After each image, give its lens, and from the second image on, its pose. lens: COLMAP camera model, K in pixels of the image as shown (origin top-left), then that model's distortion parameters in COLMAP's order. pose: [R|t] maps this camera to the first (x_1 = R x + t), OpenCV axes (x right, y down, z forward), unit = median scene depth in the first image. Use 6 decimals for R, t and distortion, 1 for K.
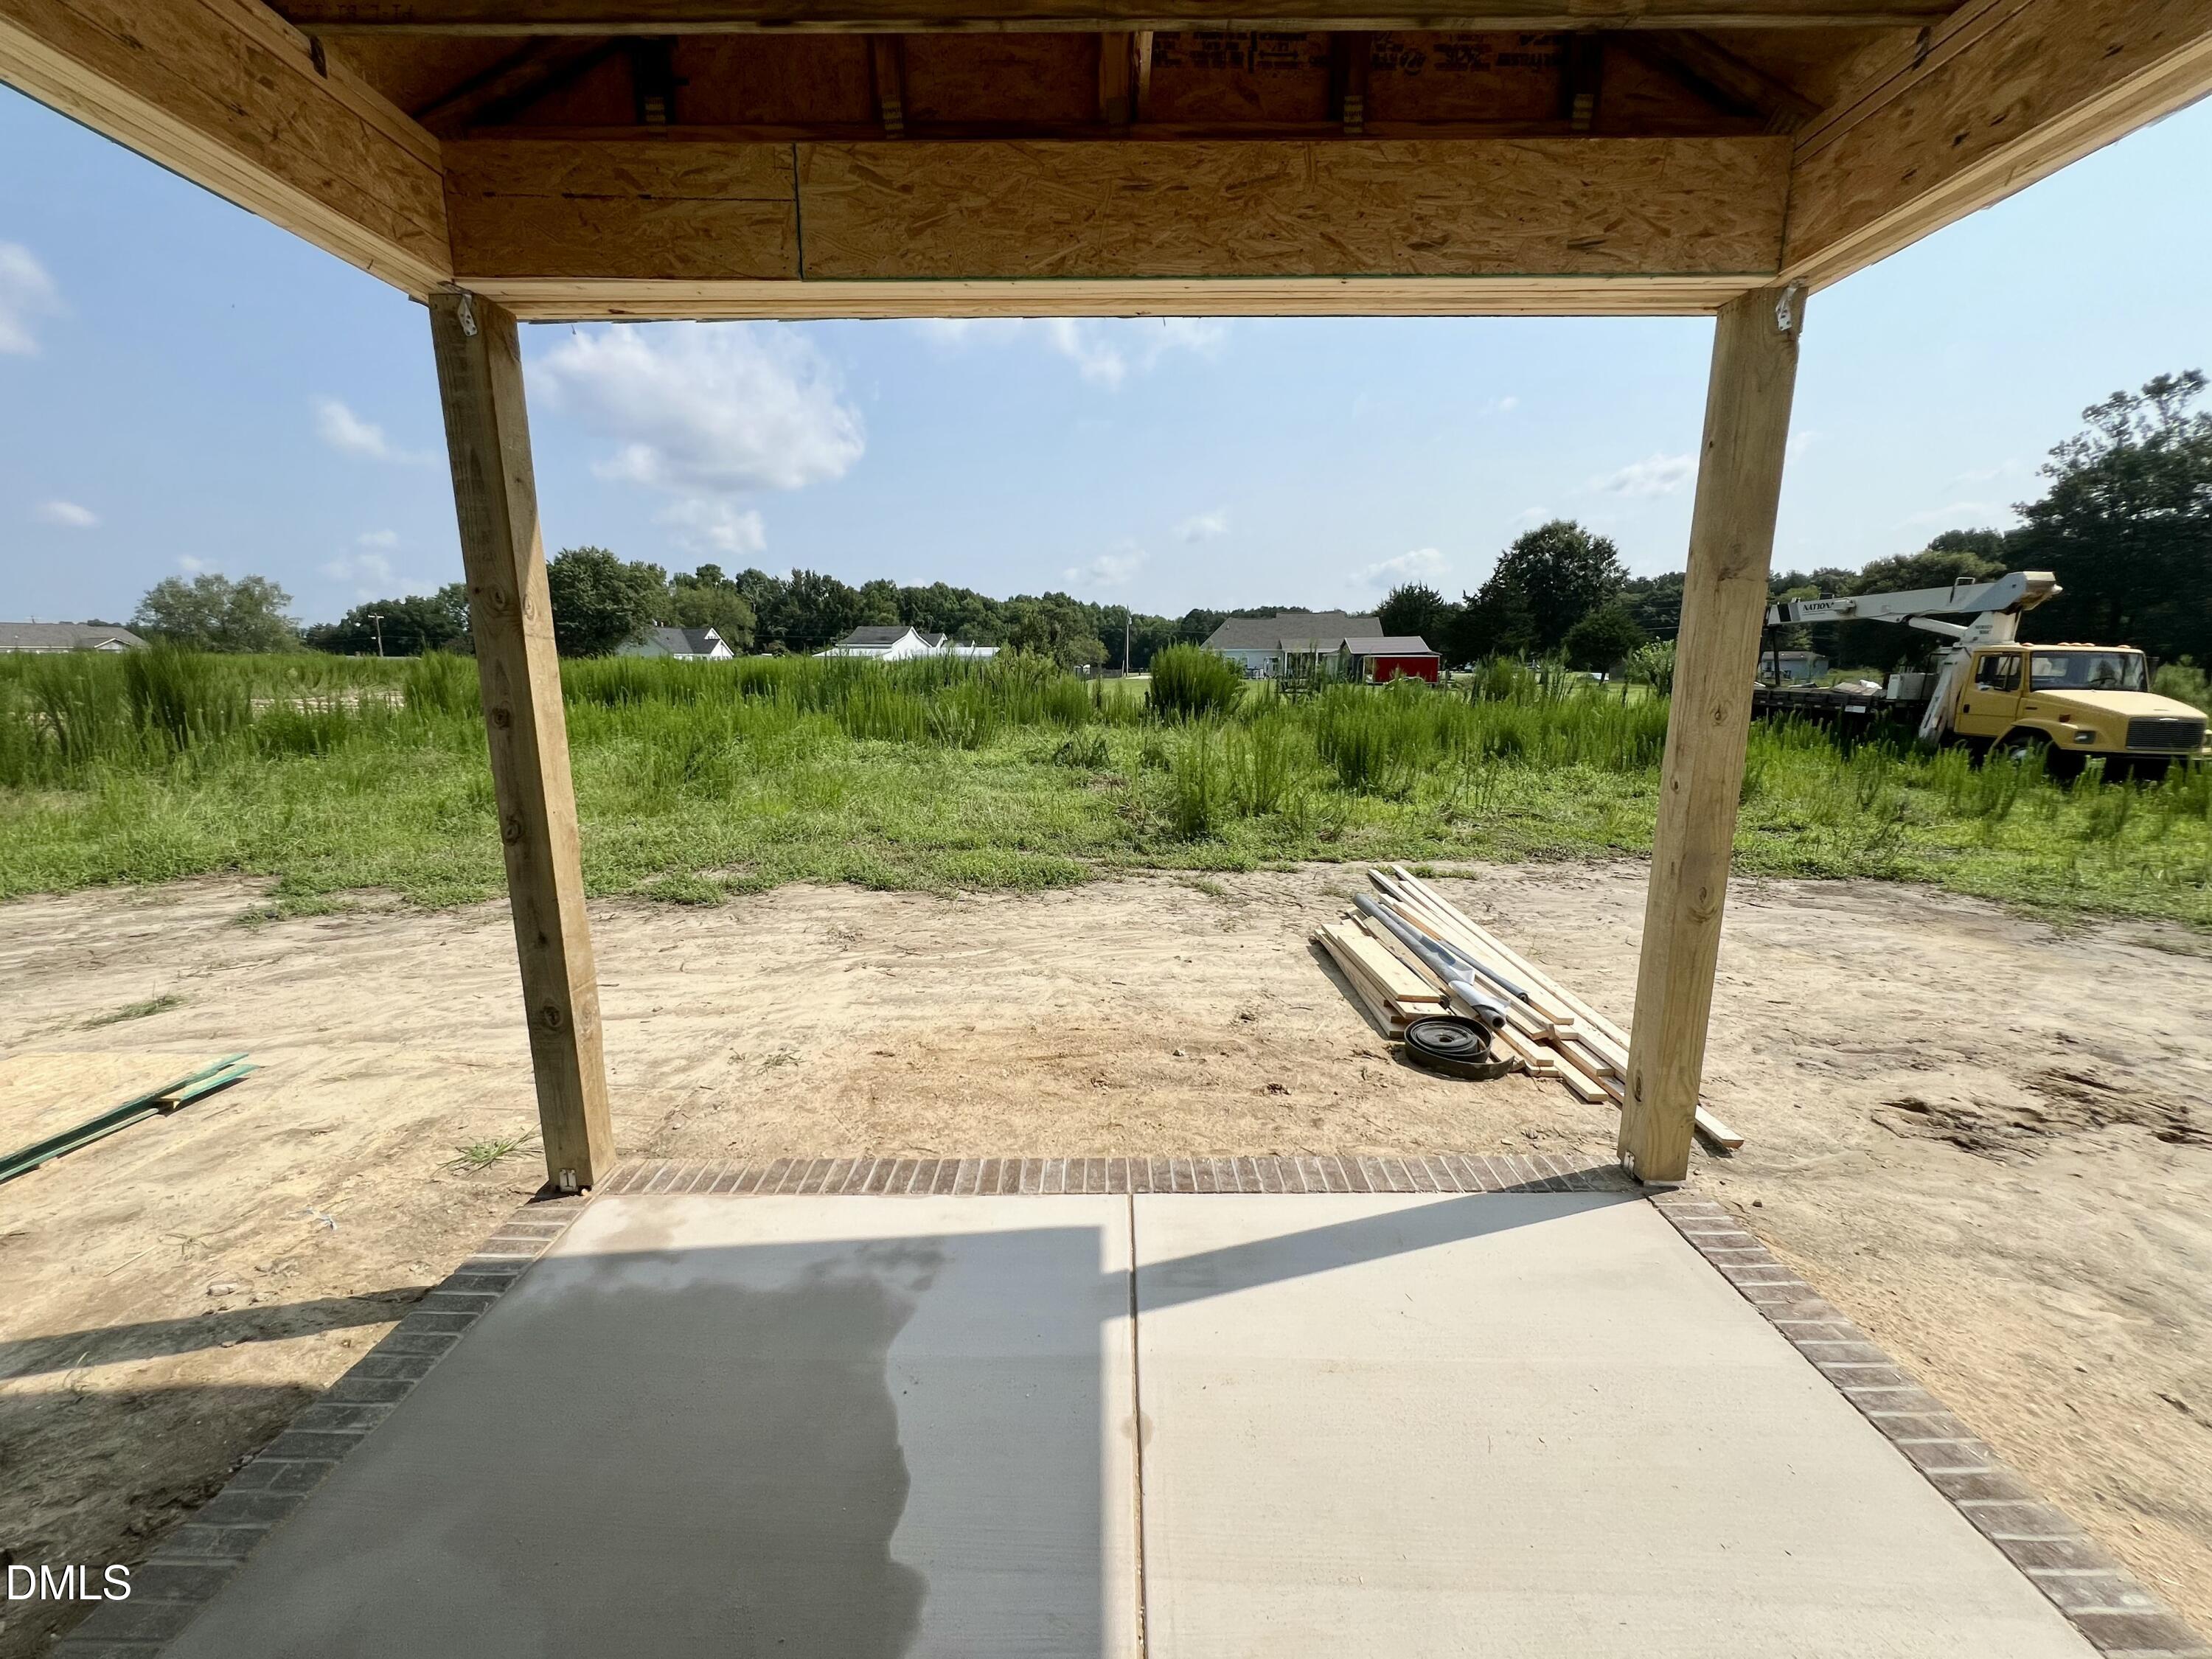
lens RADIAL K [[889.2, 0, 1102.1], [0, 889.2, 832.7], [0, 0, 1]] dist [-0.000259, 0.000073]
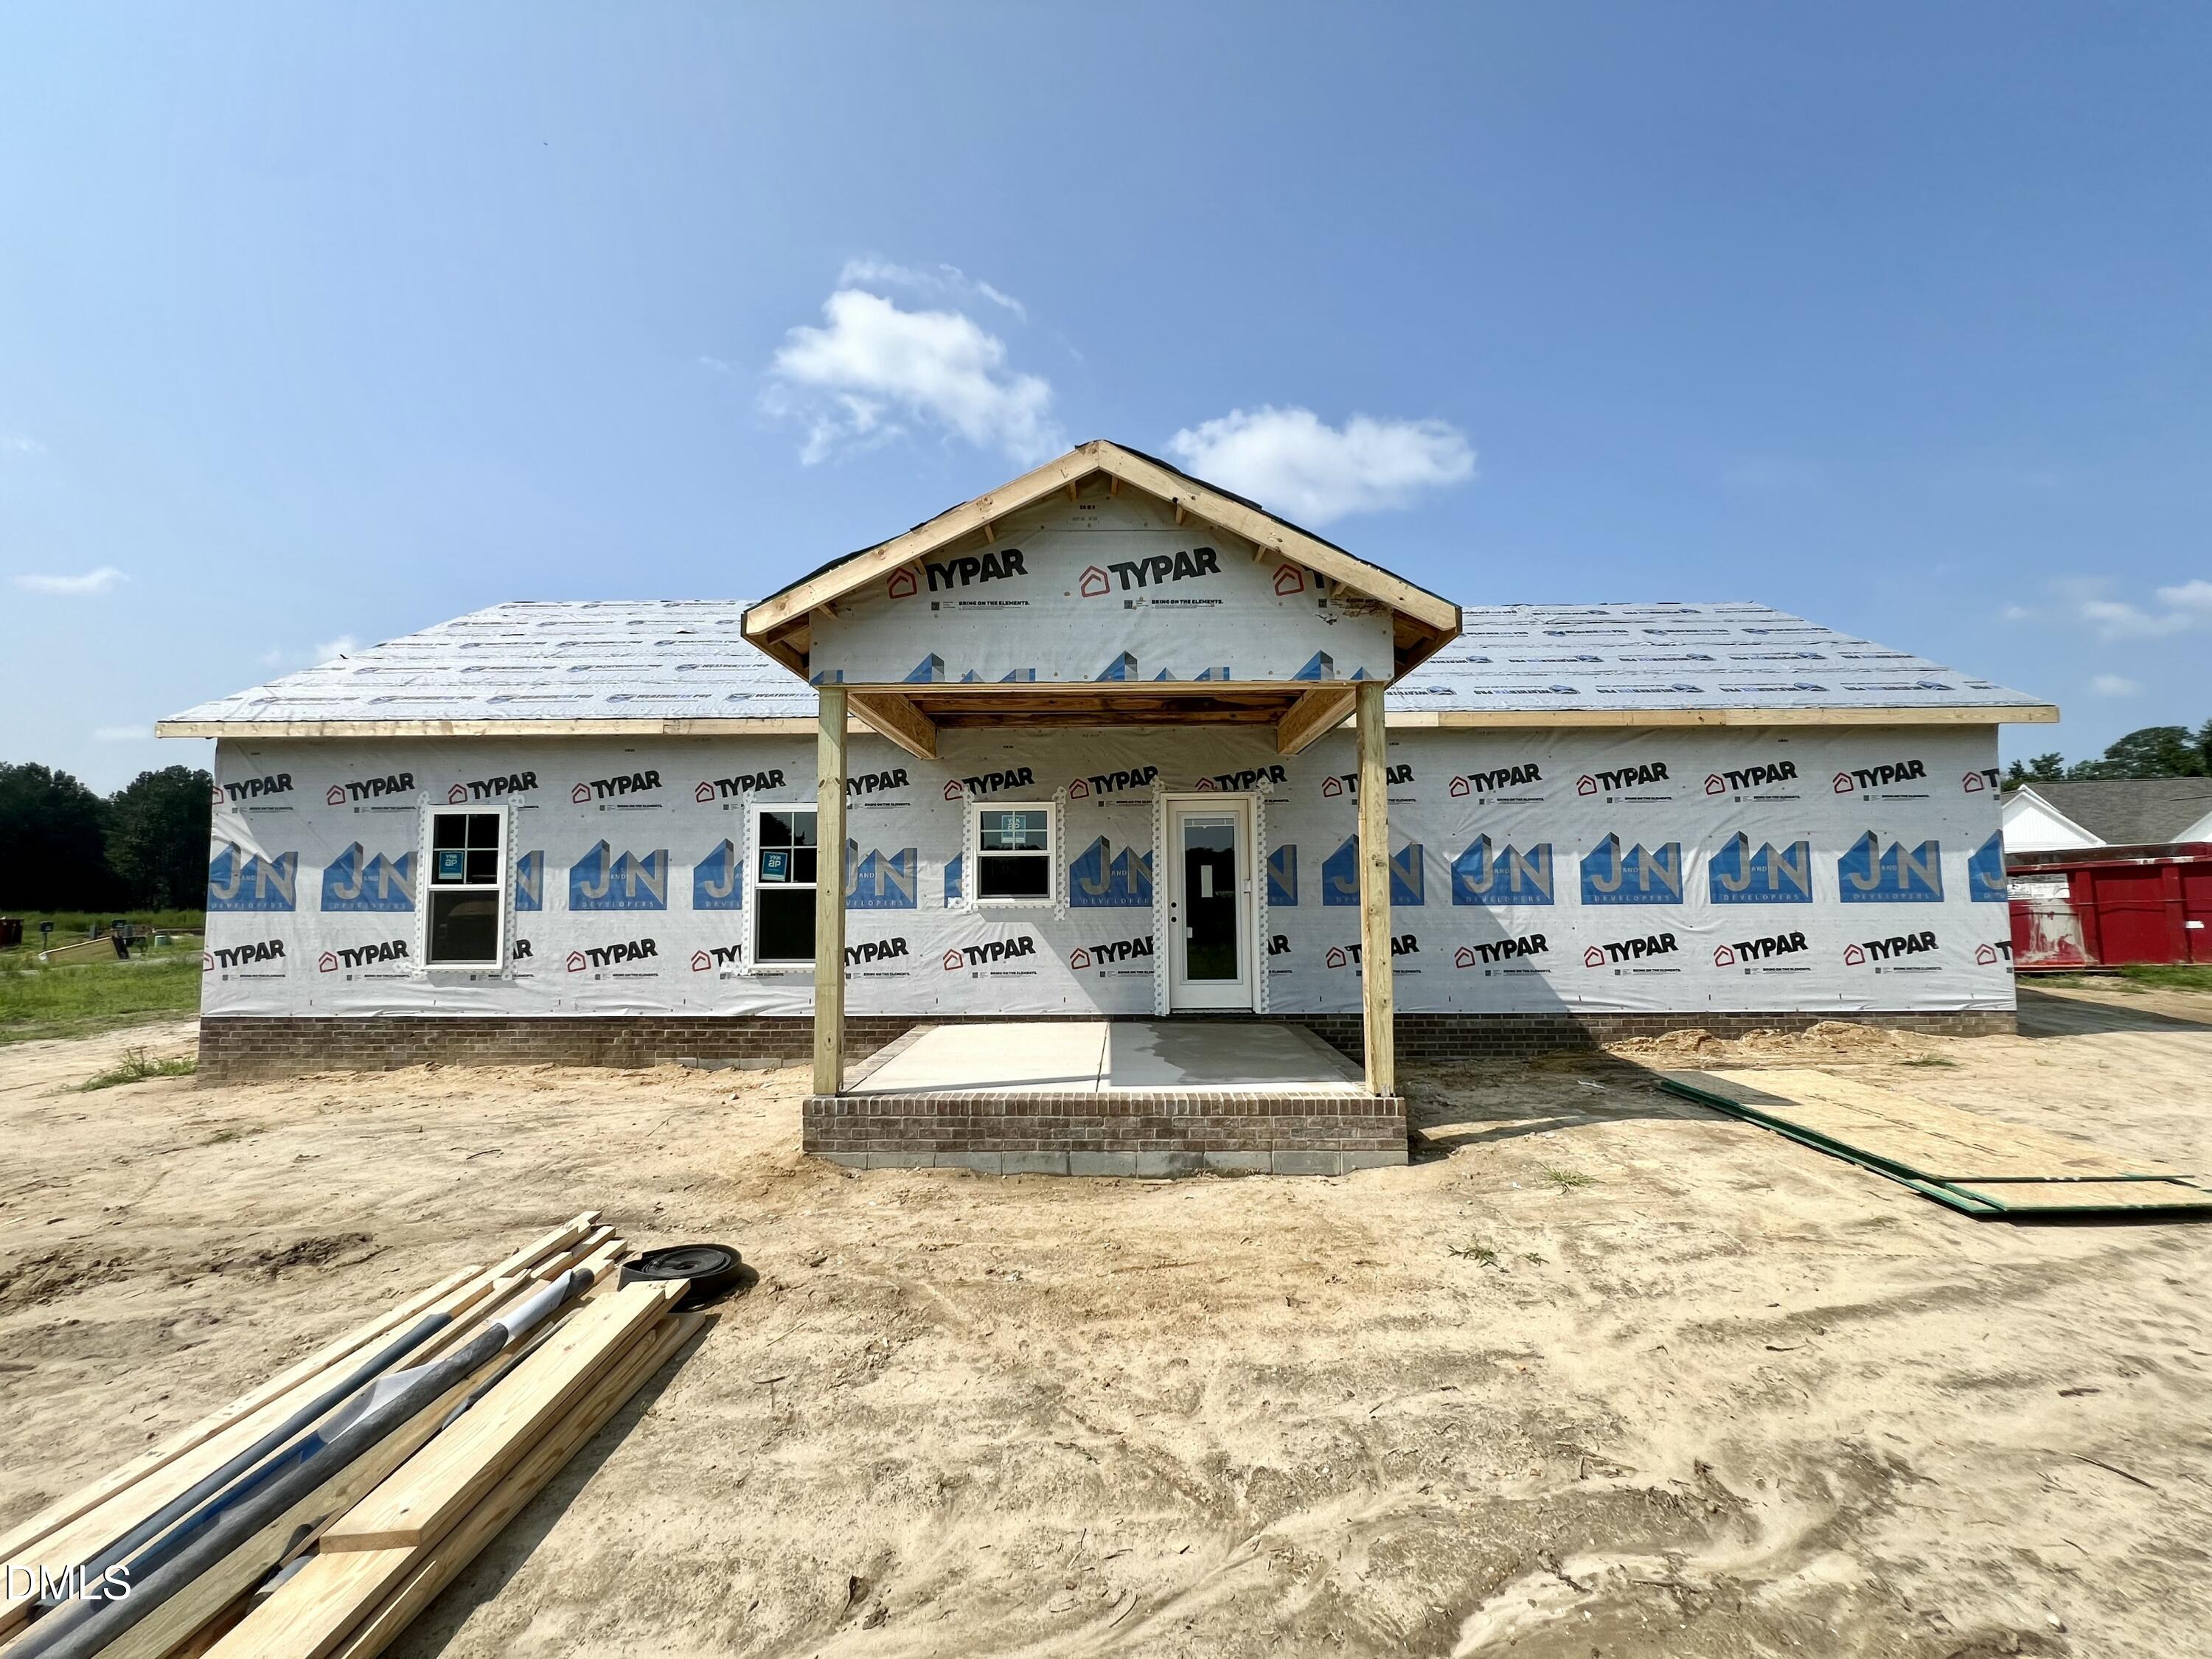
lens RADIAL K [[890.8, 0, 1107.3], [0, 890.8, 826.9], [0, 0, 1]] dist [0.000002, -0.000017]
pose [[-0.999880, 0.011937, 0.009873, -0.010622], [0.013053, 0.992446, 0.121989, -0.242424], [-0.008342, 0.122103, -0.992482, 1.626371]]
